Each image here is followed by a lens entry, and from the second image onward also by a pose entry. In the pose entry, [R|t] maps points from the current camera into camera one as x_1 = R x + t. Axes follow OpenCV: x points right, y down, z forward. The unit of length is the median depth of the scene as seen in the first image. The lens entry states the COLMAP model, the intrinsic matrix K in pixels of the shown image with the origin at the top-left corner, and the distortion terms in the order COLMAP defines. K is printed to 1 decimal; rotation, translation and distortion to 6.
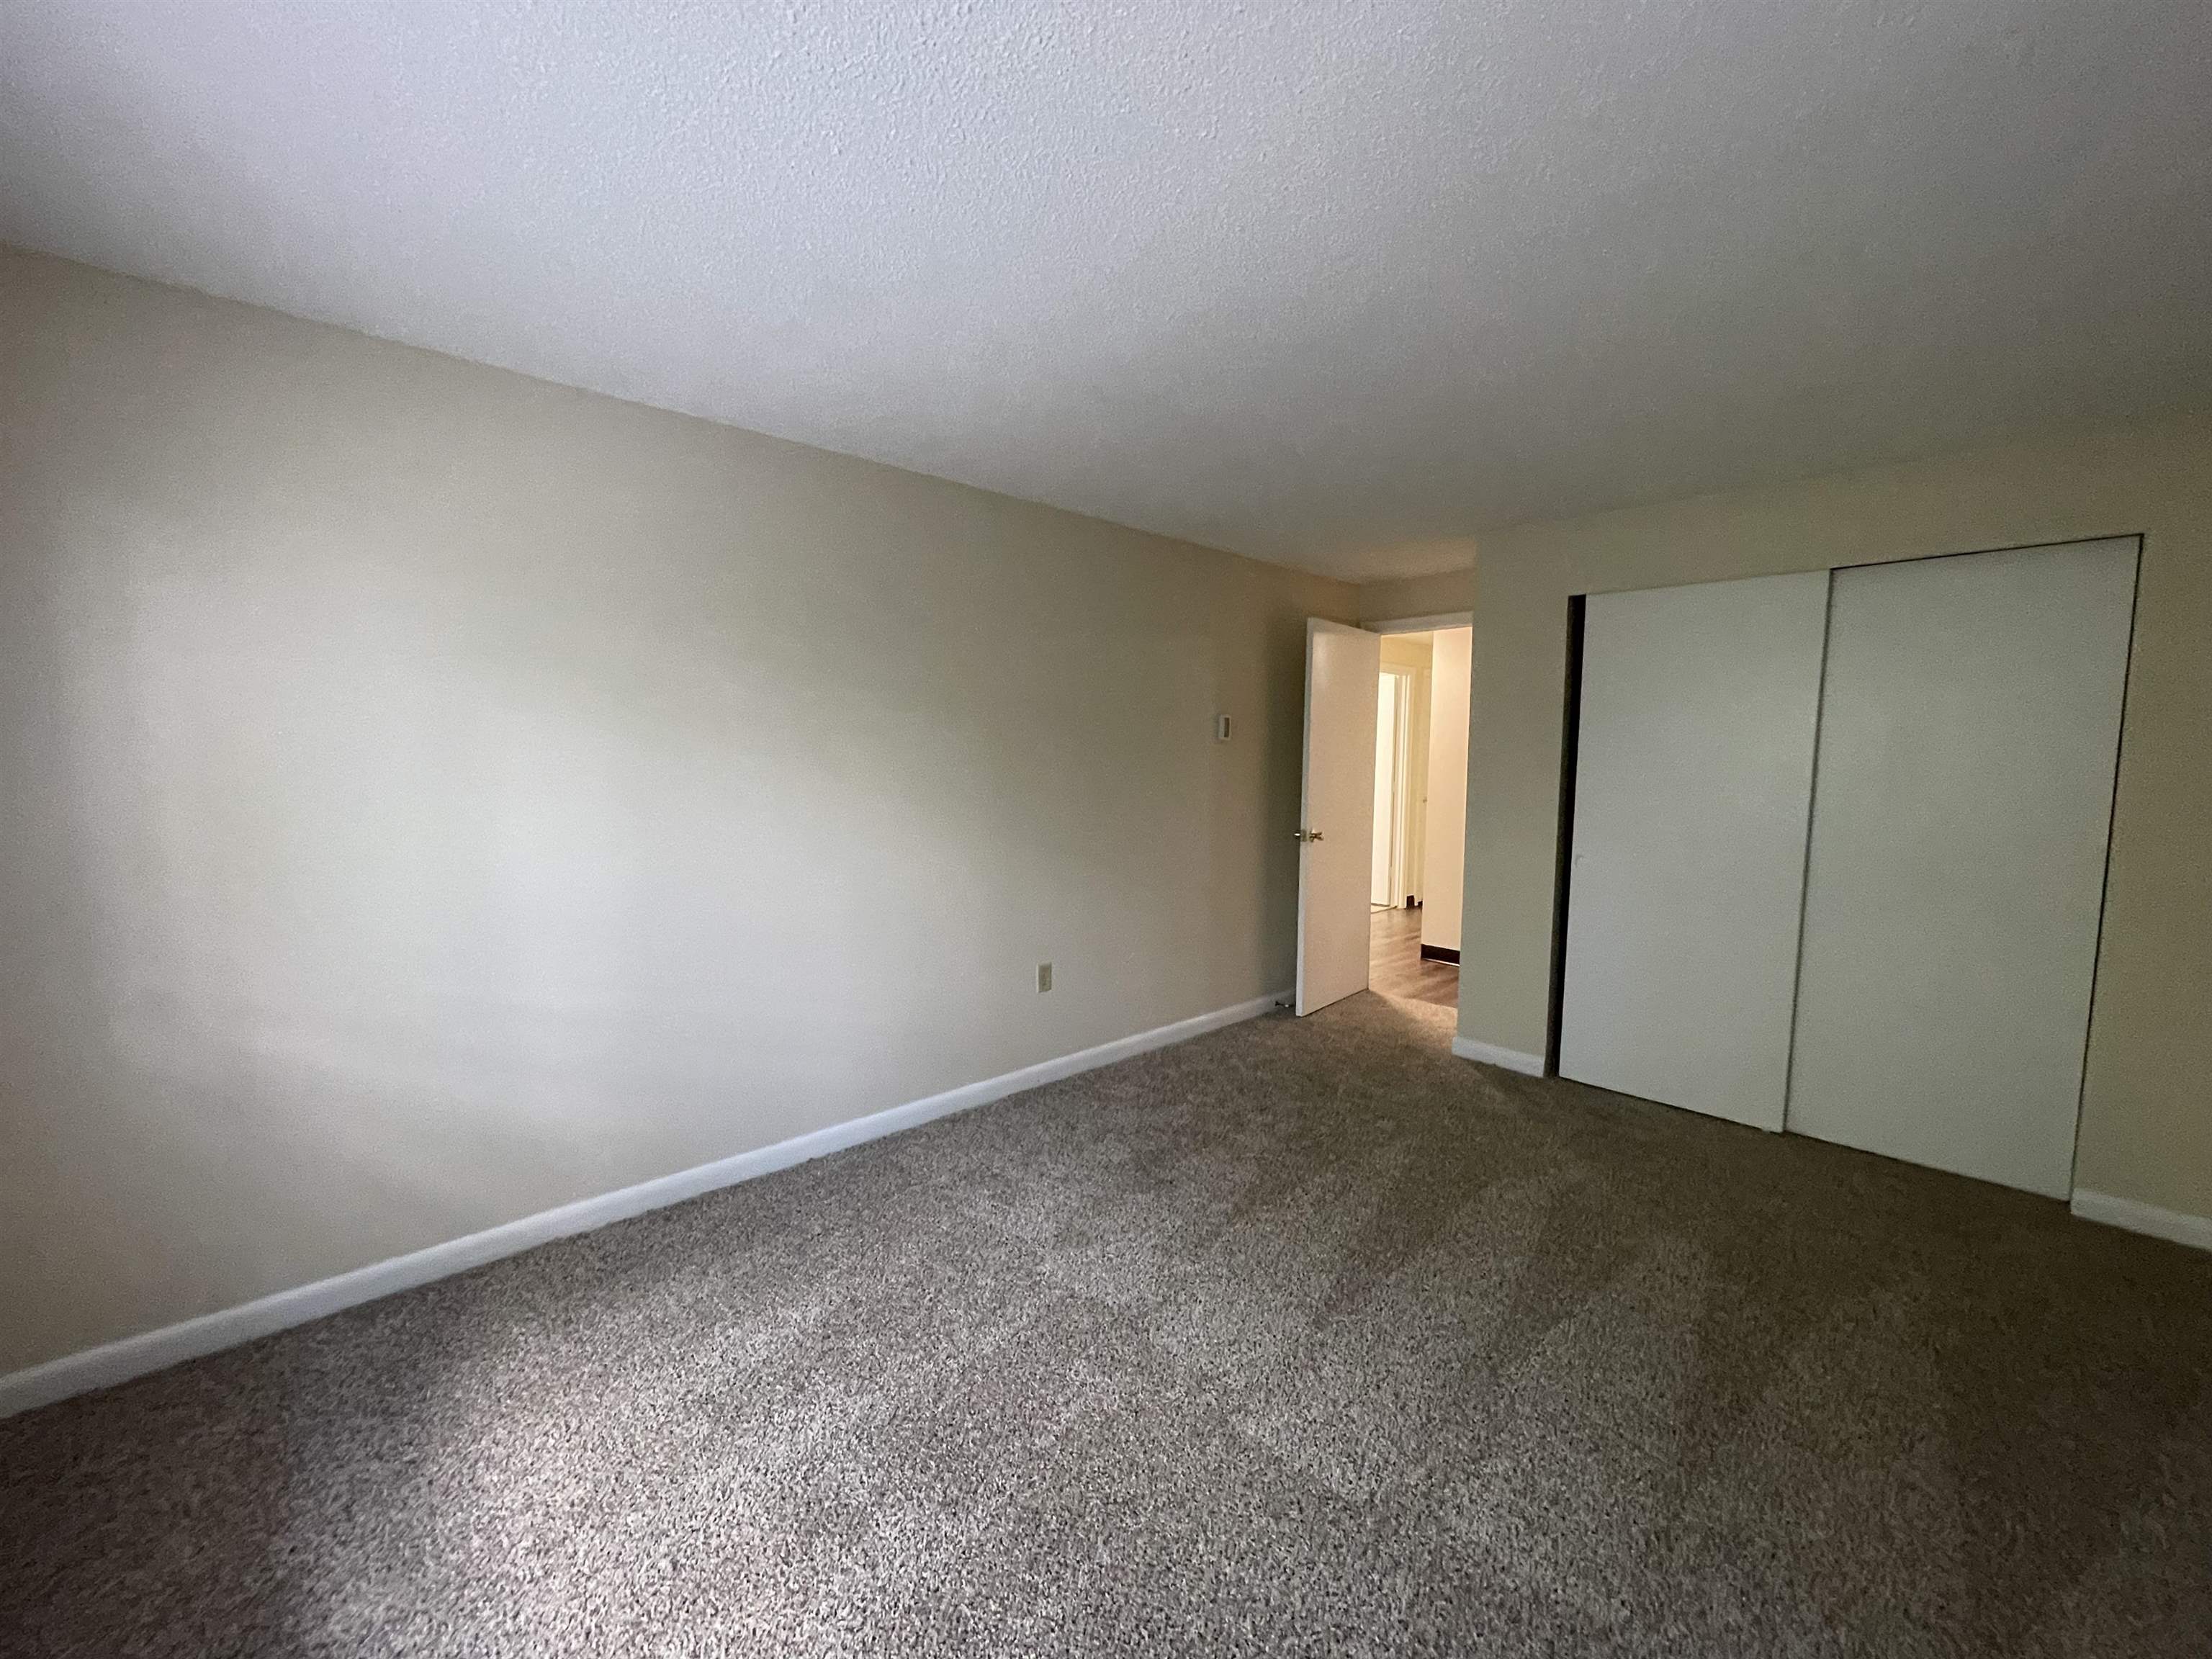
lens RADIAL K [[927.3, 0, 1091.9], [0, 927.3, 845.3], [0, 0, 1]] dist [0.012521, -0.000900]
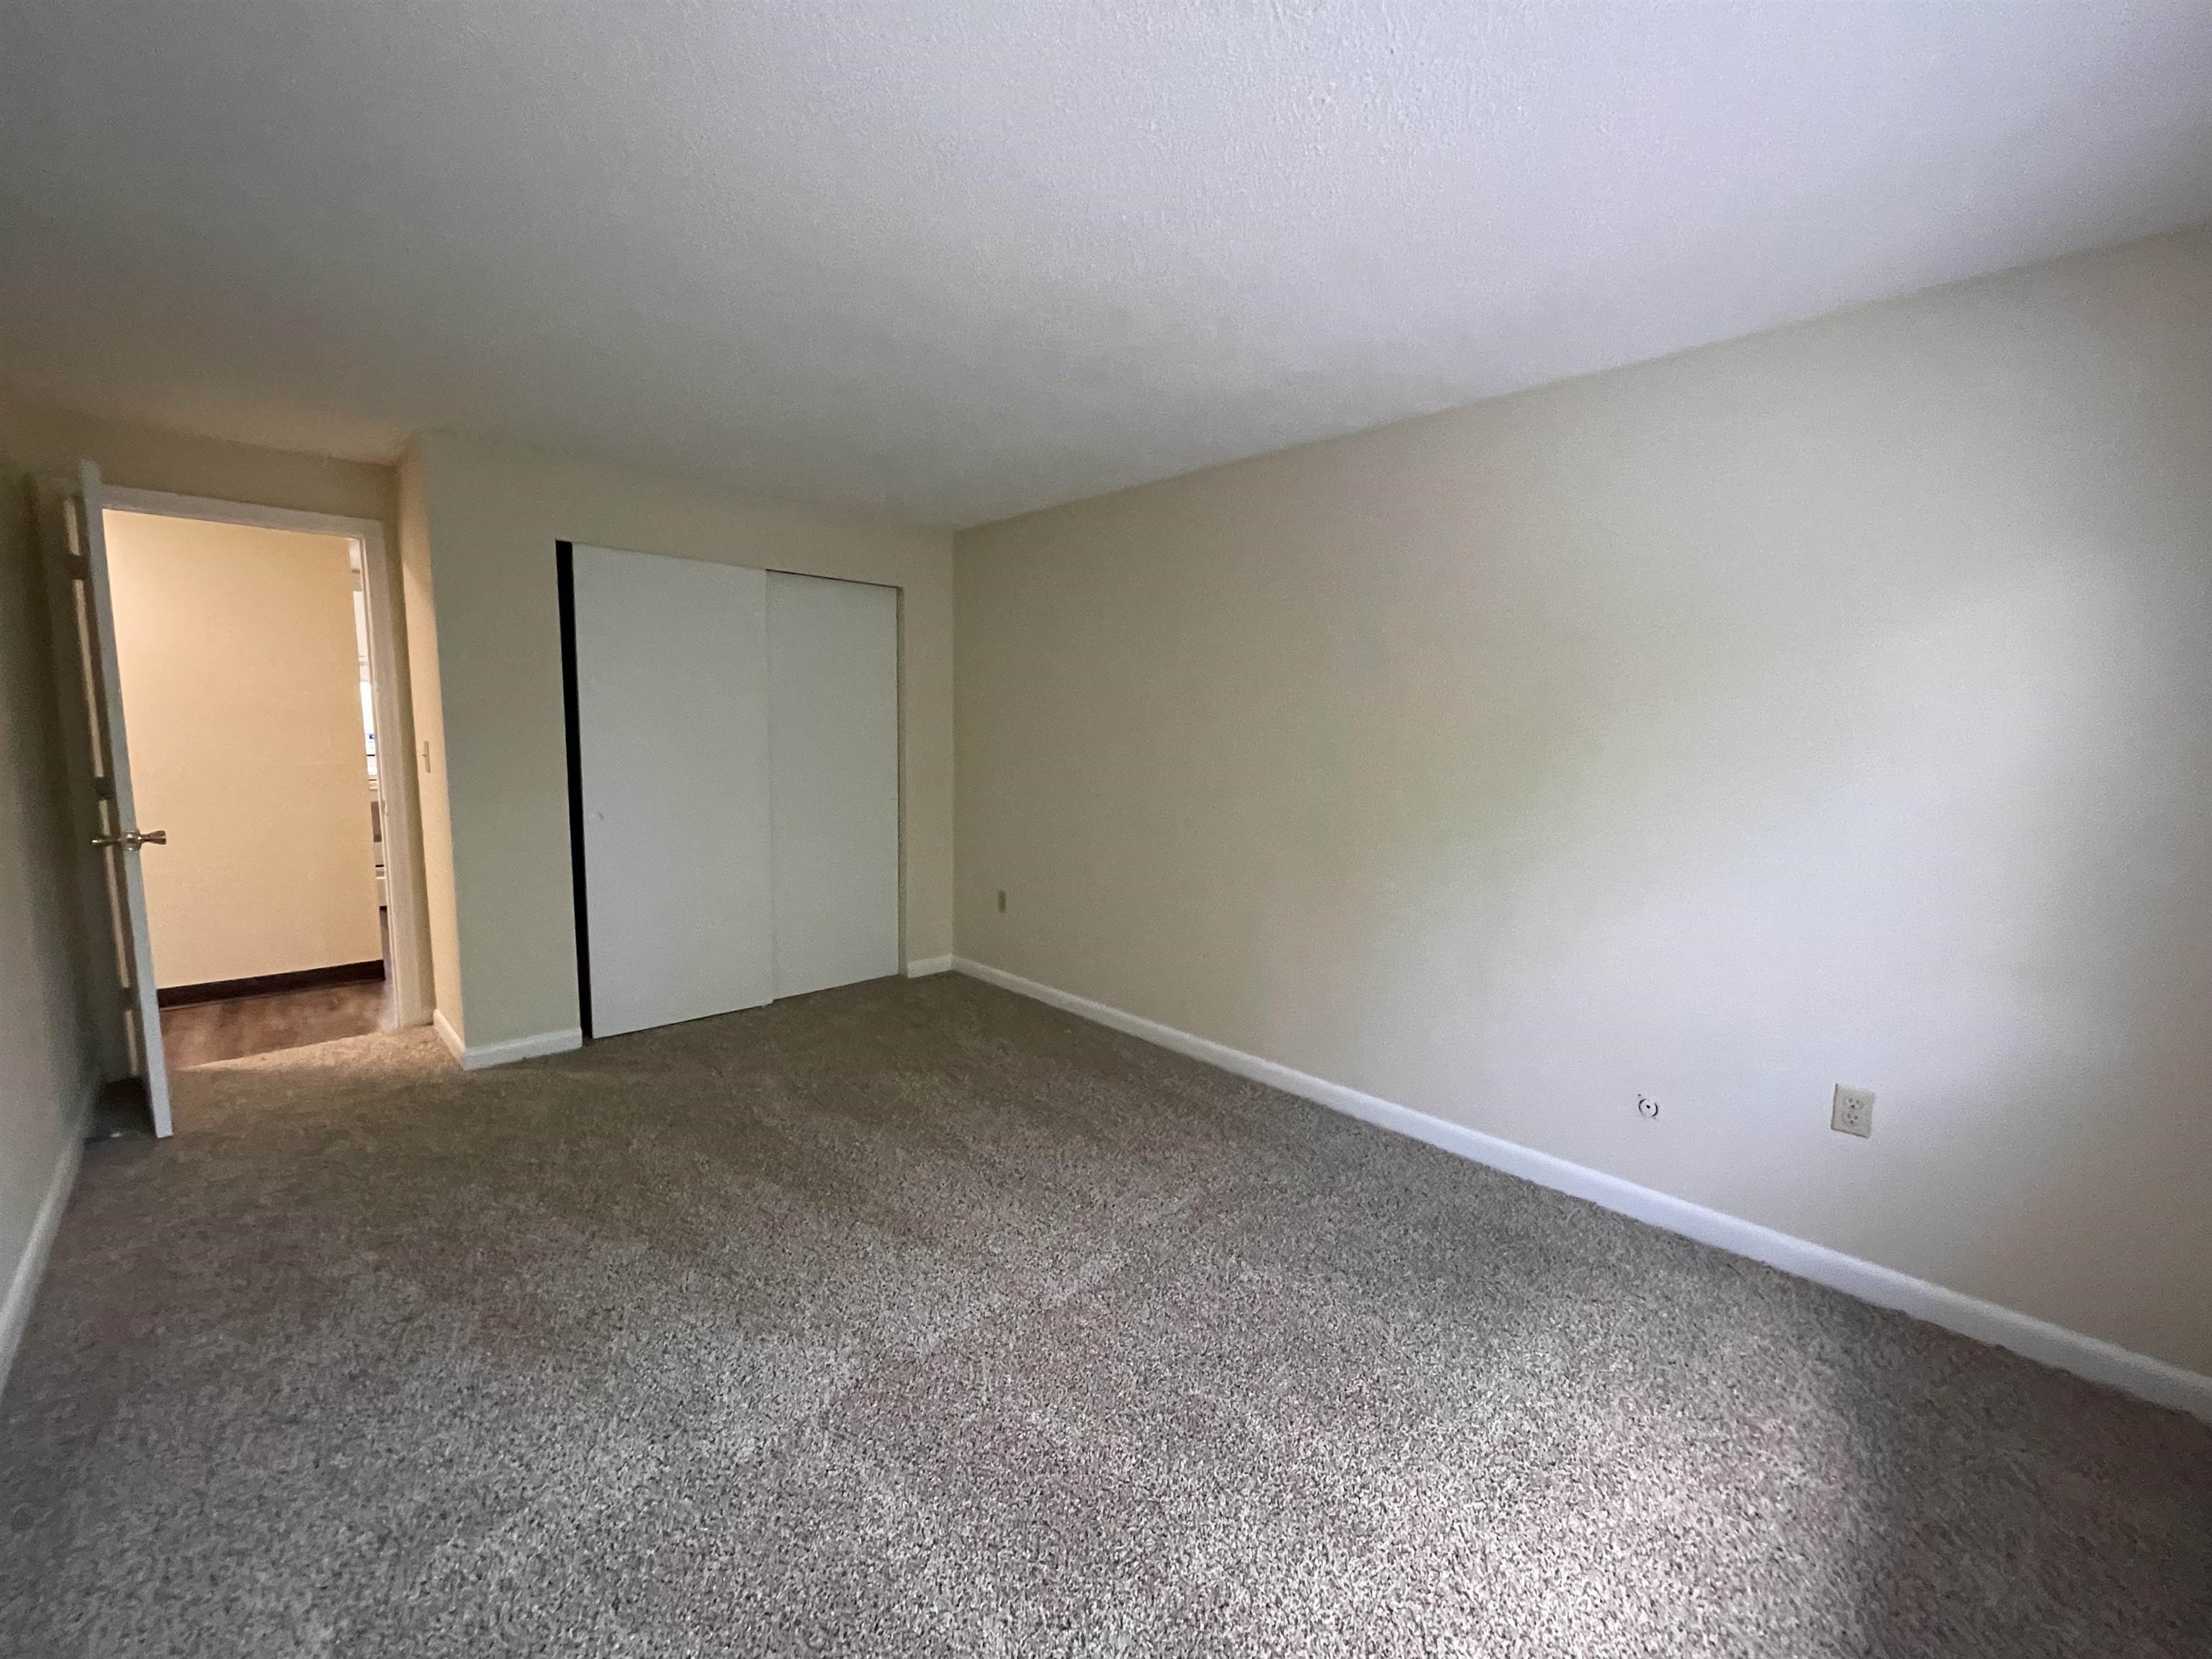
lens RADIAL K [[927.3, 0, 1105.7], [0, 927.3, 836.1], [0, 0, 1]] dist [0.012521, -0.000900]
pose [[-0.042229, -0.123214, 0.991481, -0.492574], [0.090807, 0.987786, 0.126623, -0.039758], [-0.994973, 0.095381, -0.030525, 0.507205]]
